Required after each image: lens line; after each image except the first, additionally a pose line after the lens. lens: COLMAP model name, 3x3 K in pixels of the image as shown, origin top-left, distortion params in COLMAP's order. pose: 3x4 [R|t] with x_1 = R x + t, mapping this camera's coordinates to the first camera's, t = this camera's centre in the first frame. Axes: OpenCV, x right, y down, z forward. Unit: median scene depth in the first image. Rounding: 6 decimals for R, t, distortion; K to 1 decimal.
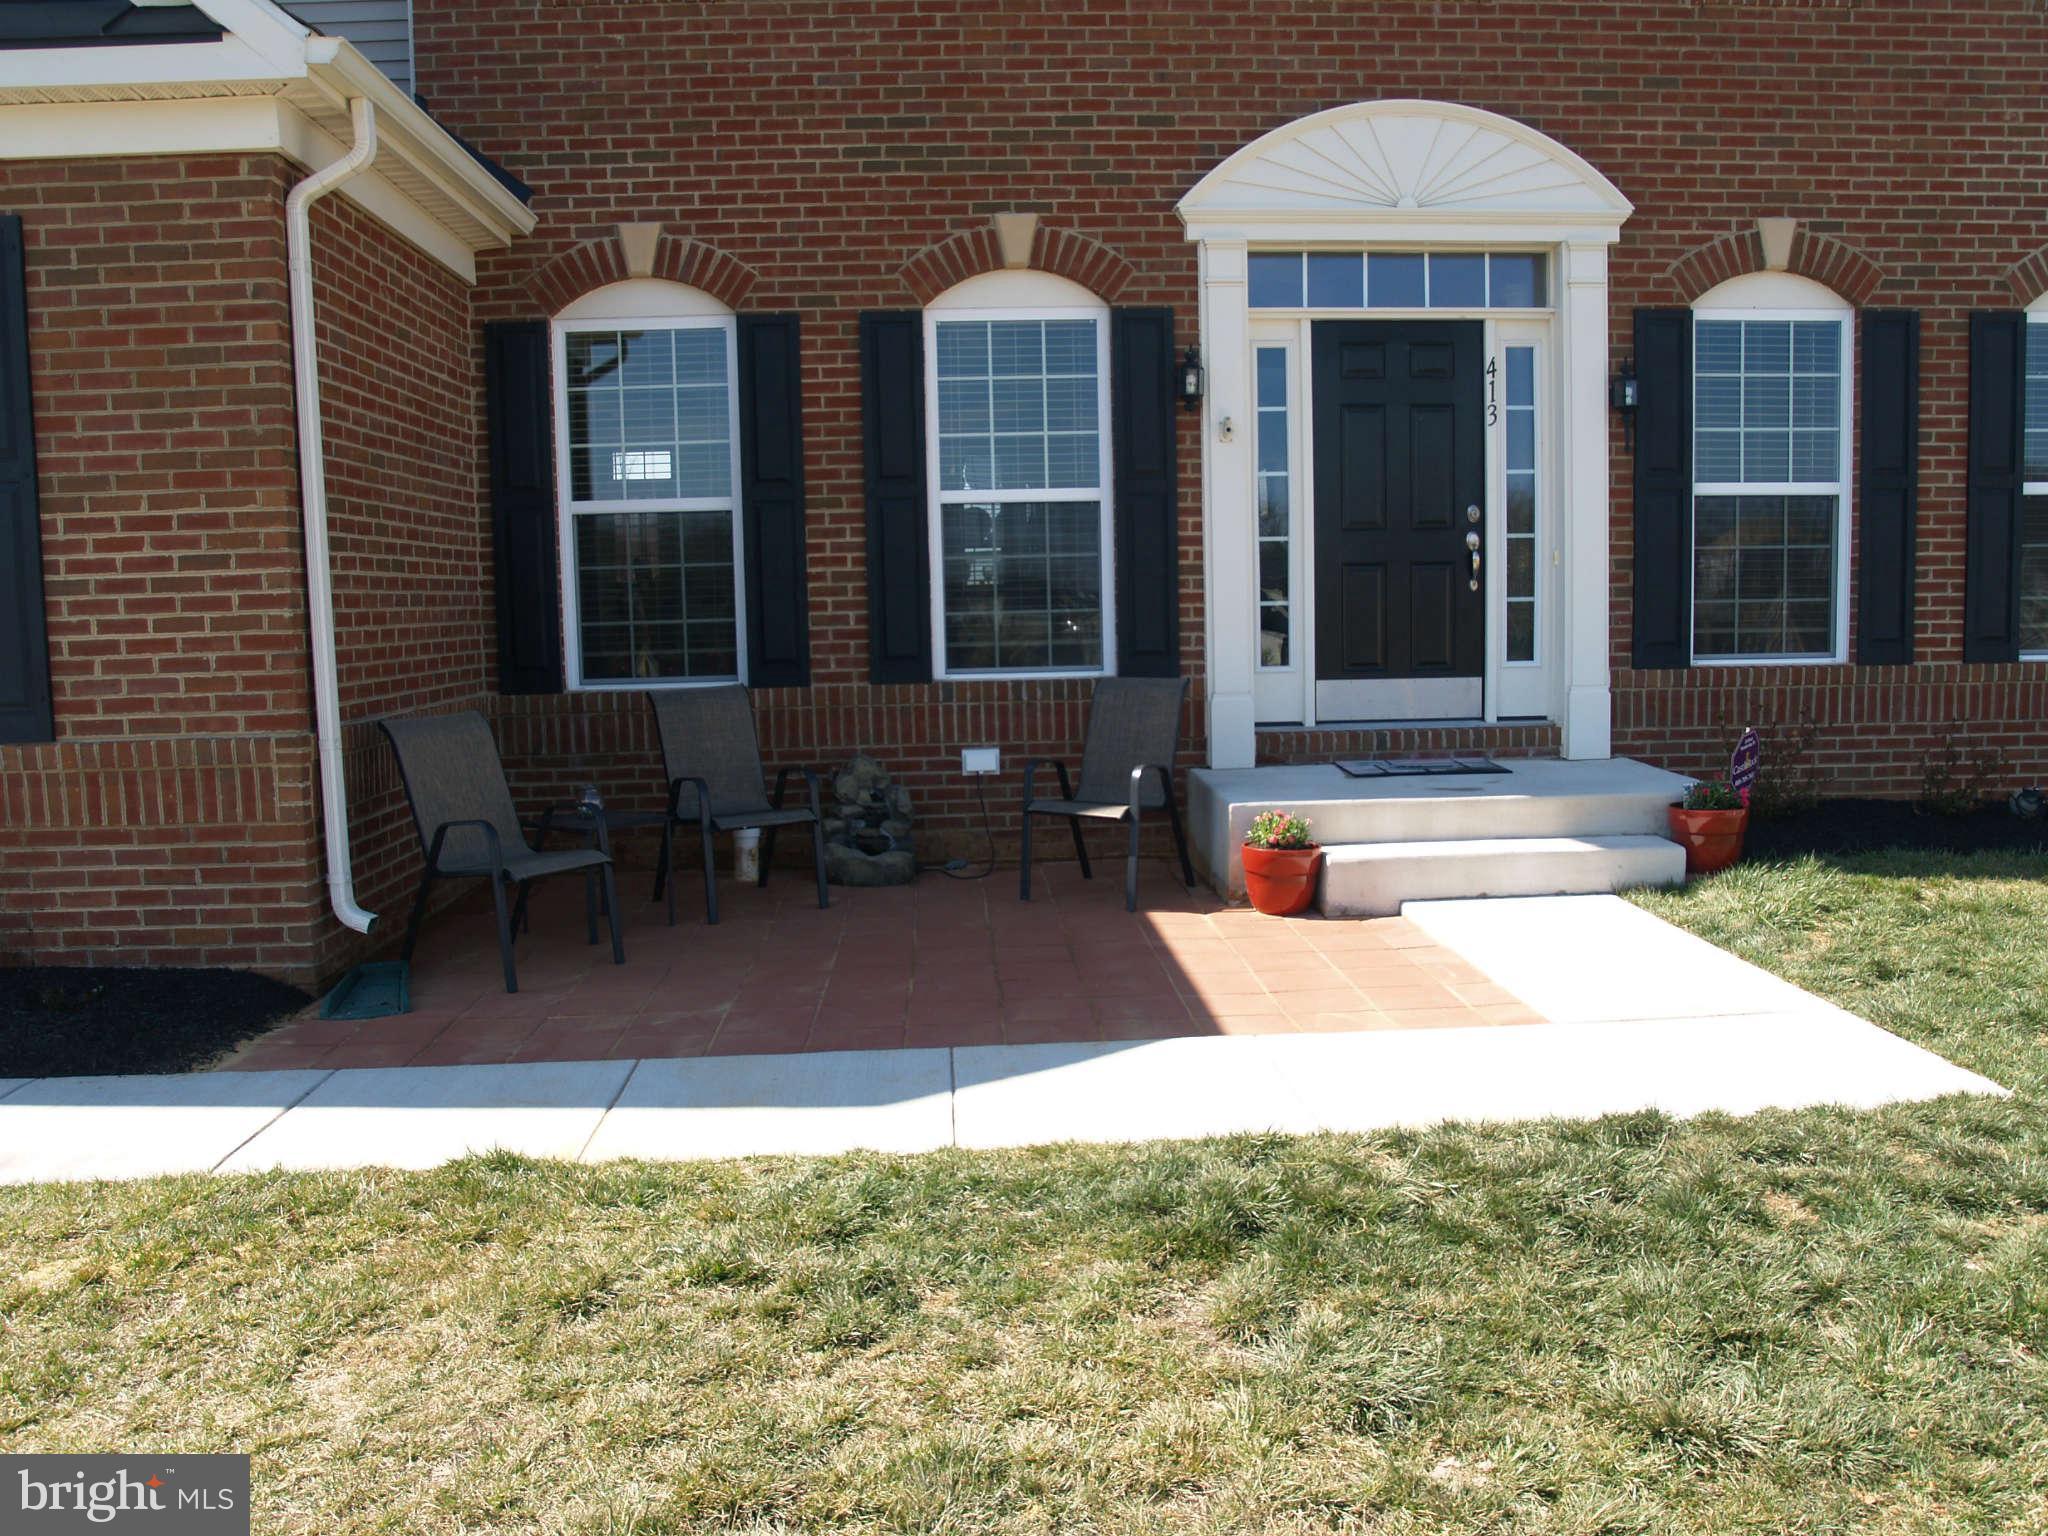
lens RADIAL K [[1670.4, 0, 1022.4], [0, 1670.4, 765.0], [0, 0, 1]] dist [-0.113321, 0.043741]
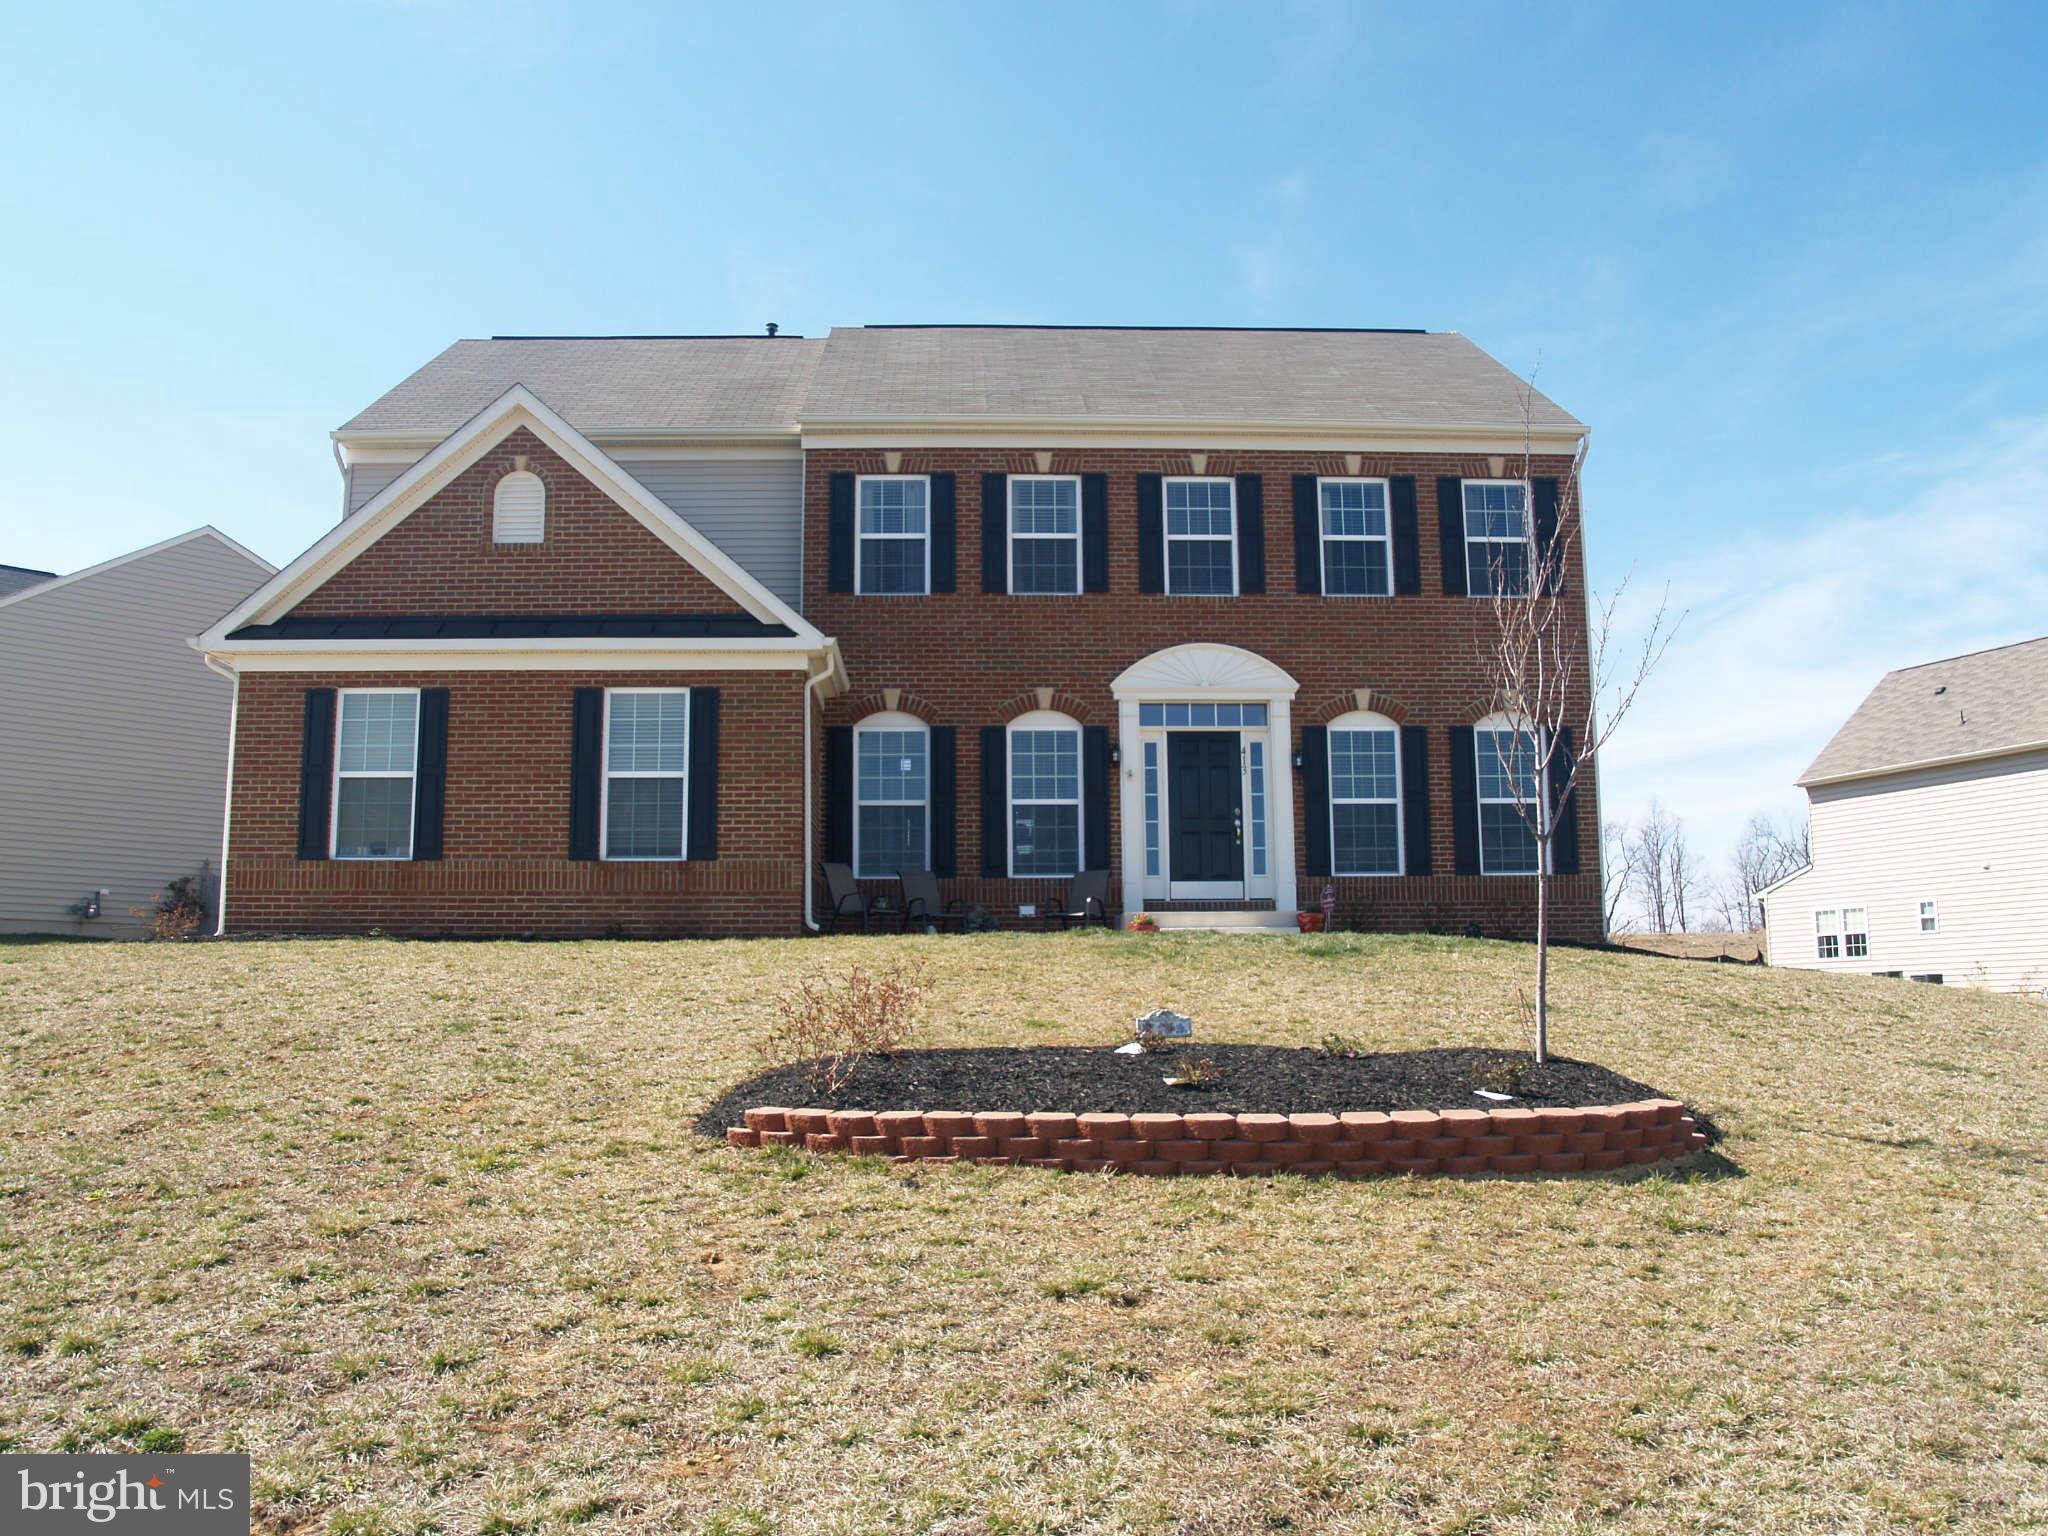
lens RADIAL K [[1670.4, 0, 1023.9], [0, 1670.4, 769.2], [0, 0, 1]] dist [-0.113321, 0.043741]
pose [[0.999853, 0.012032, -0.012195, -0.002755], [-0.014603, 0.970801, -0.239440, 0.371663], [0.008958, 0.239583, 0.970835, -1.357931]]
